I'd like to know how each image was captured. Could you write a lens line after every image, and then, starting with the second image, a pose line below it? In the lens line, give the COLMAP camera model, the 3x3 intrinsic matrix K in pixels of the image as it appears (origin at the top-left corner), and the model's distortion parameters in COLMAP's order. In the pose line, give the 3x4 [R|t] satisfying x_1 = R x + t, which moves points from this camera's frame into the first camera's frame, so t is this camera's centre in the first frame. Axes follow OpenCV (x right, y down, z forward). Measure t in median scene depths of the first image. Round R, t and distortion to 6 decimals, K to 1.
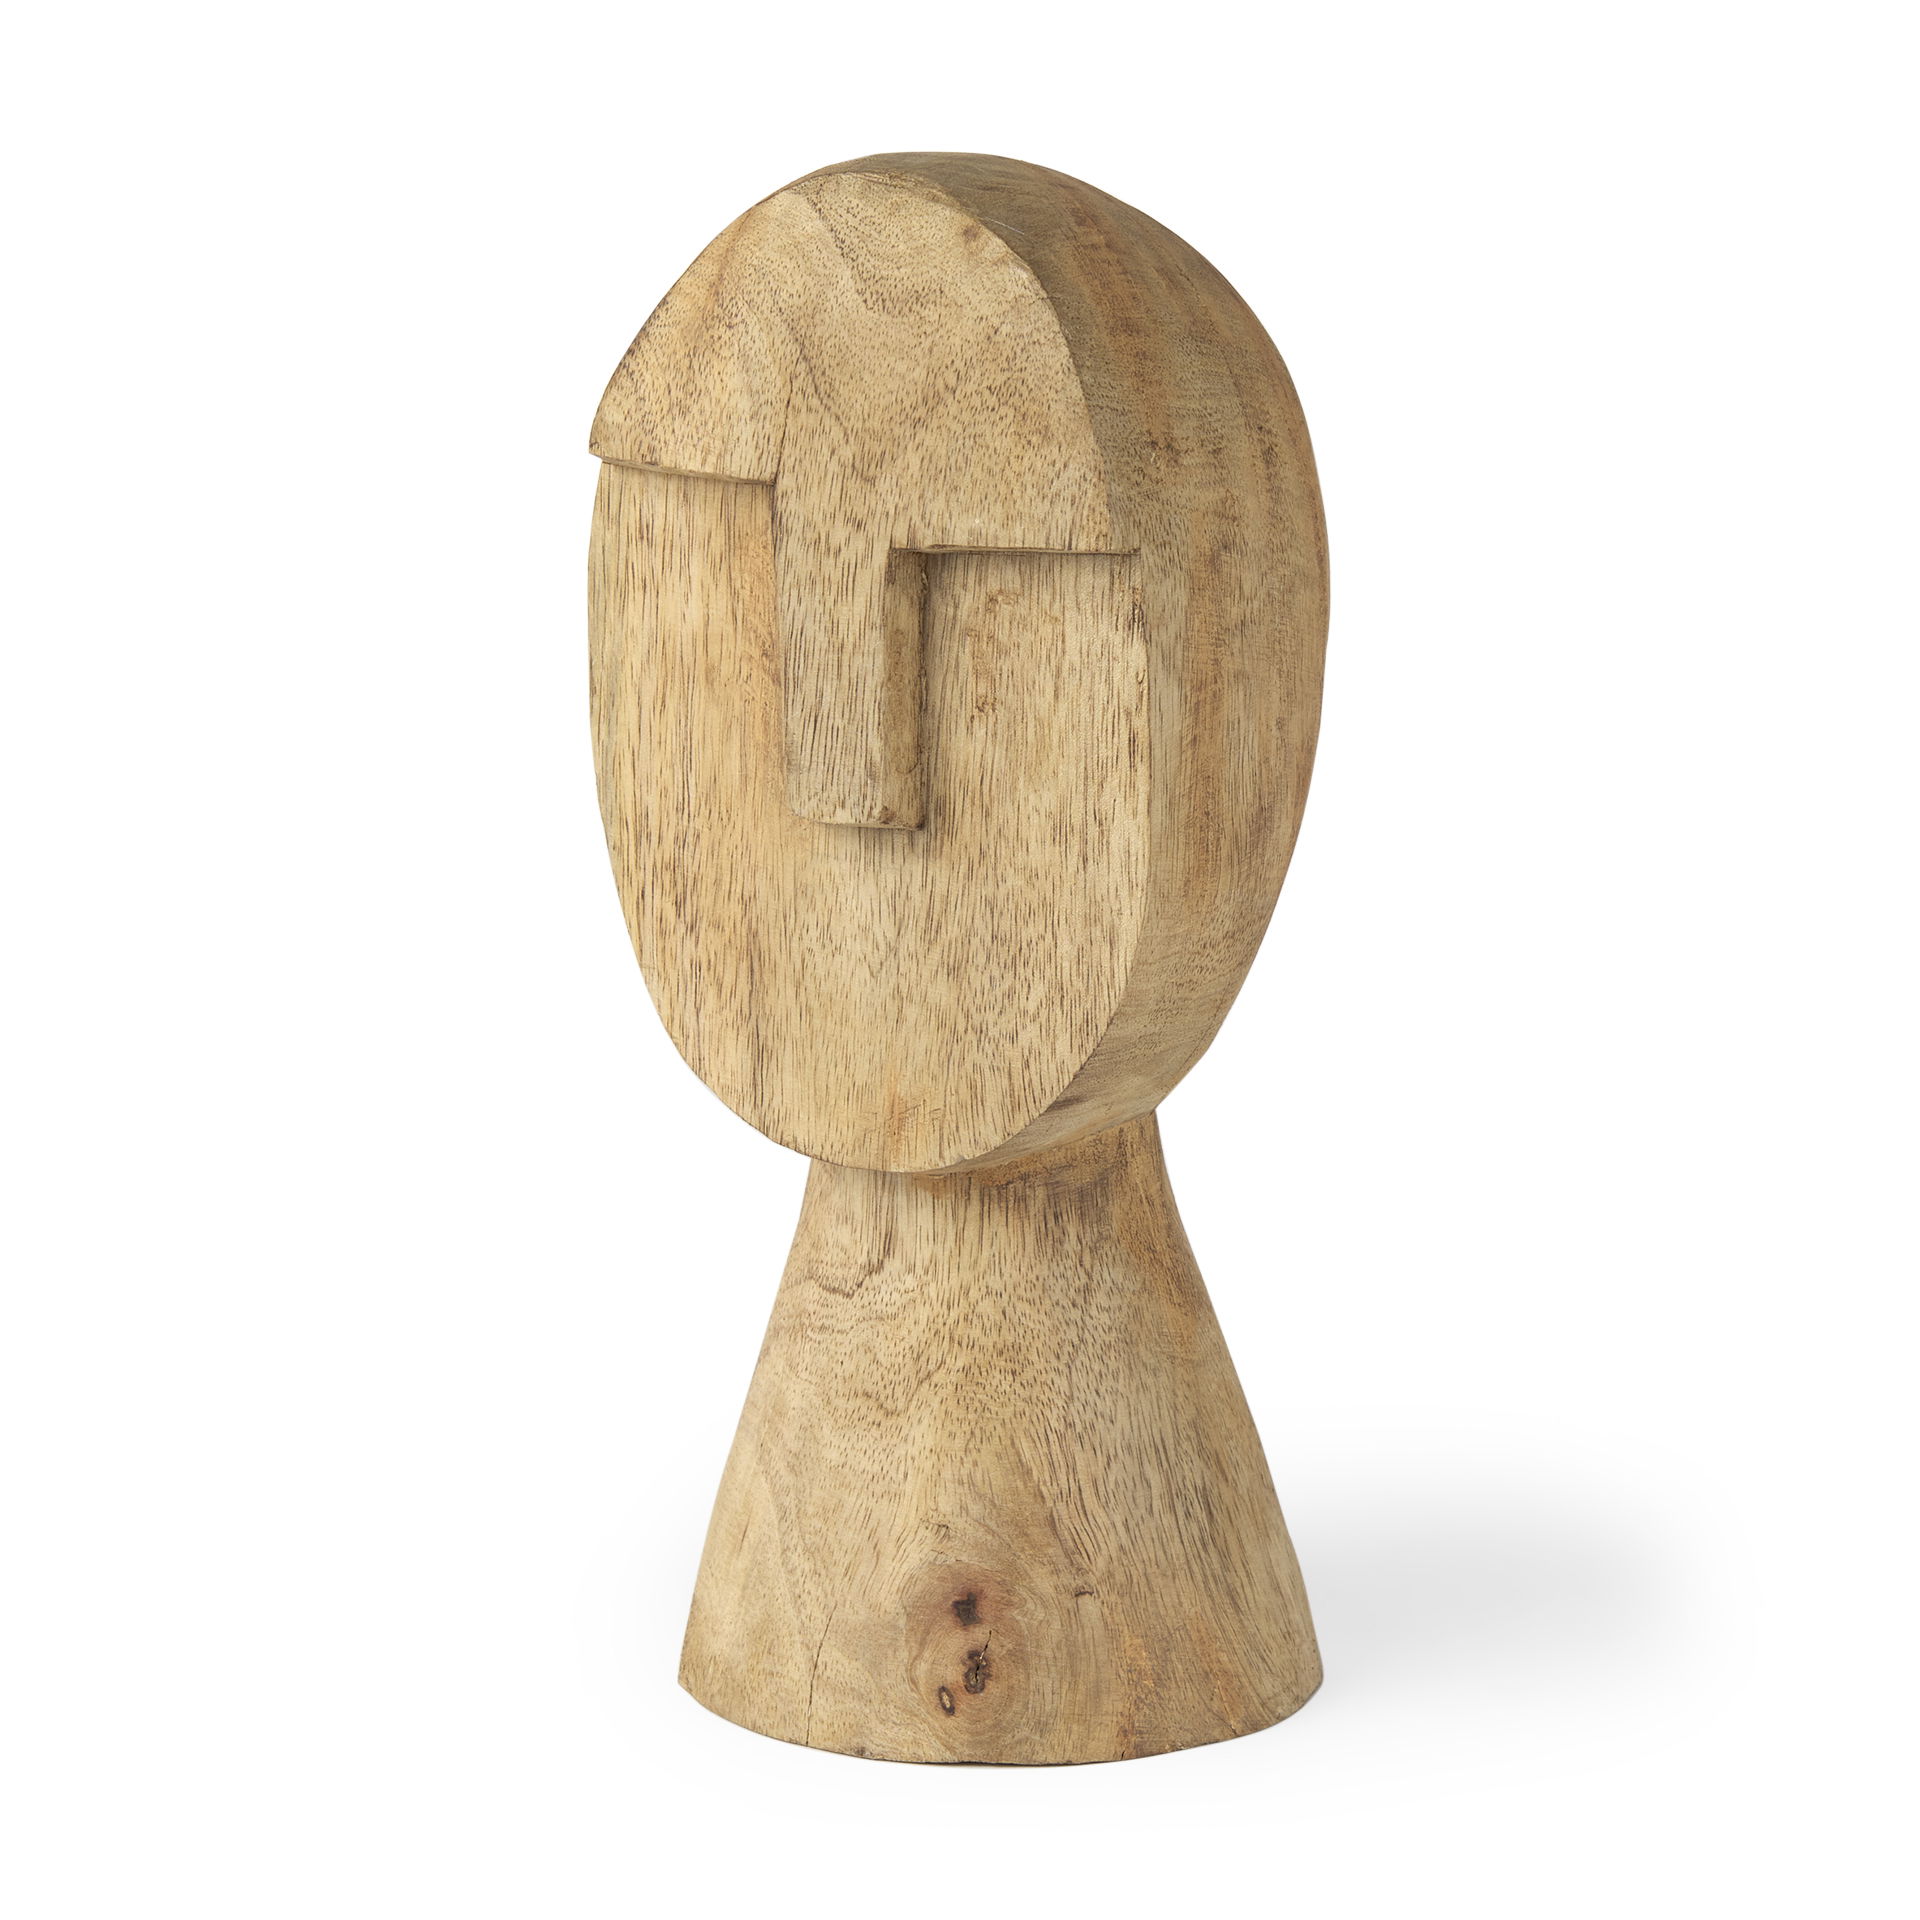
lens RADIAL K [[7345.1, 0, 960.0], [0, 7345.1, 960.0], [0, 0, 1]] dist [-0.084185, 3.929797]
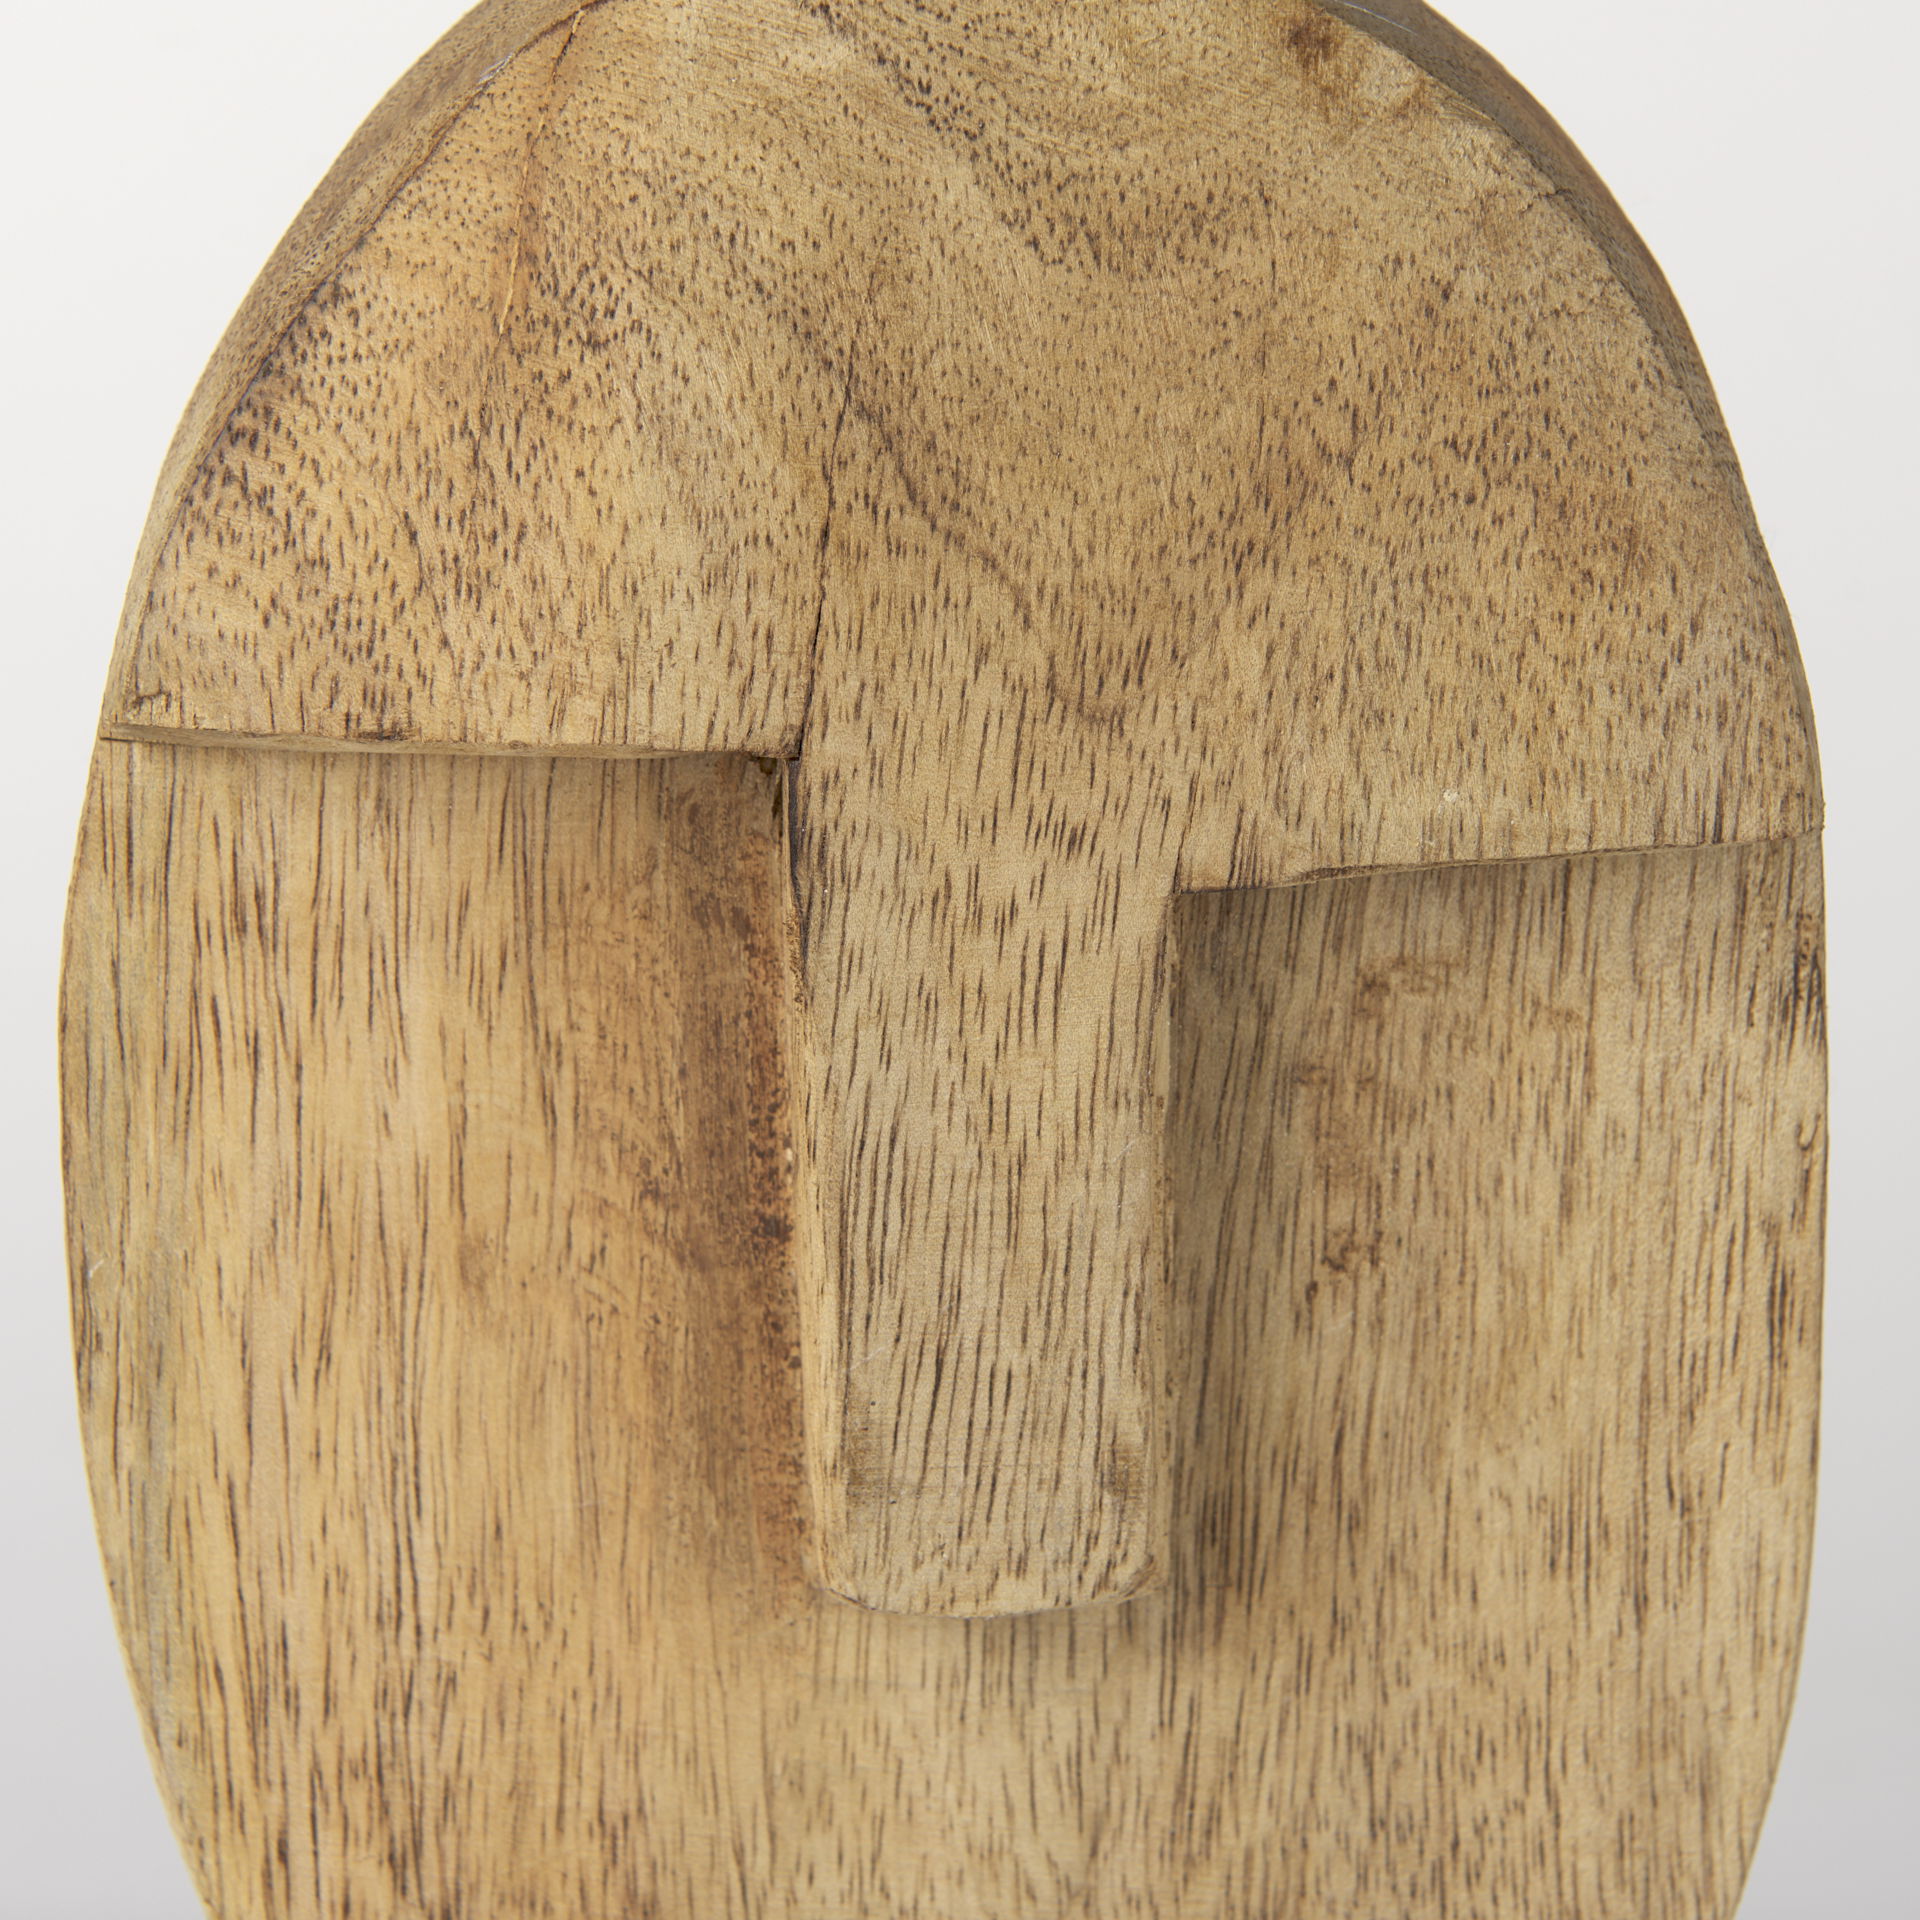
lens RADIAL K [[7345.1, 0, 960.0], [0, 7345.1, 960.0], [0, 0, 1]] dist [-0.084185, 3.929797]
pose [[0.821722, -0.144781, 0.551190, -0.220723], [0.121512, 0.989461, 0.078751, -0.081460], [-0.556783, 0.002265, 0.830655, 0.675728]]
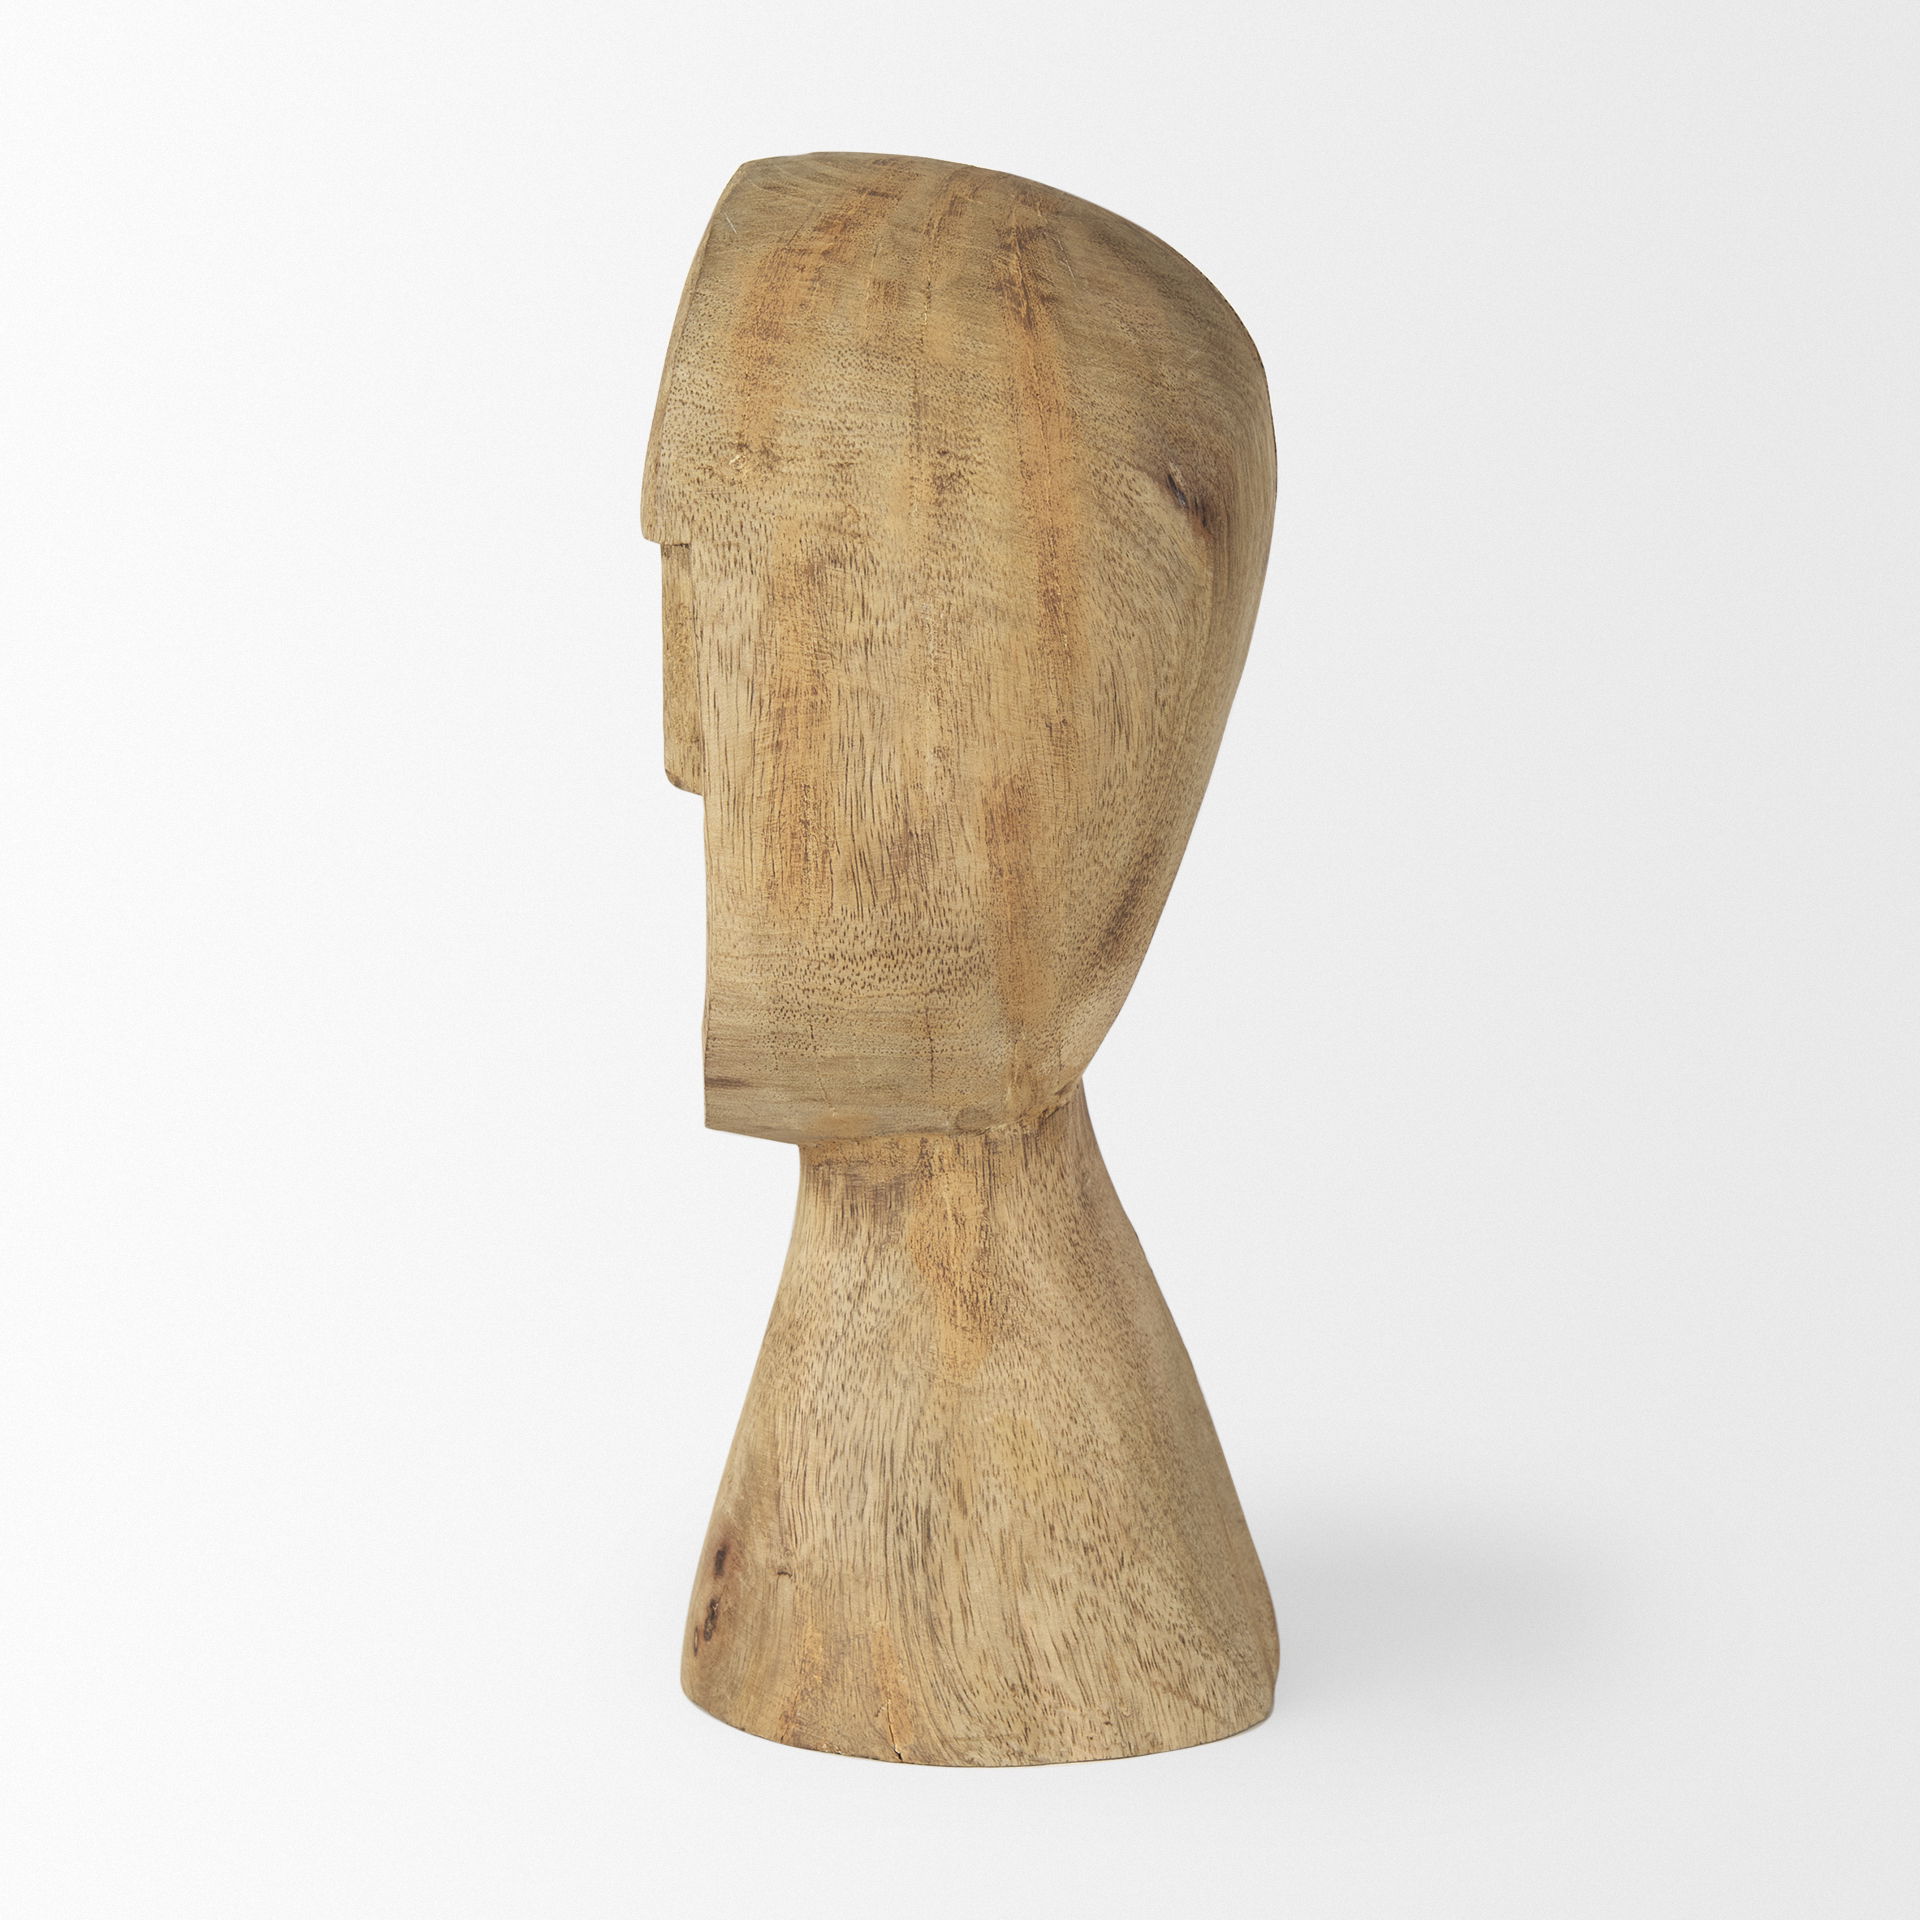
lens RADIAL K [[7345.1, 0, 960.0], [0, 7345.1, 960.0], [0, 0, 1]] dist [-0.084185, 3.929797]
pose [[0.476078, 0.166997, -0.863401, 0.892649], [-0.163363, 0.981509, 0.099763, -0.102636], [0.864096, 0.093553, 0.494556, 0.510225]]
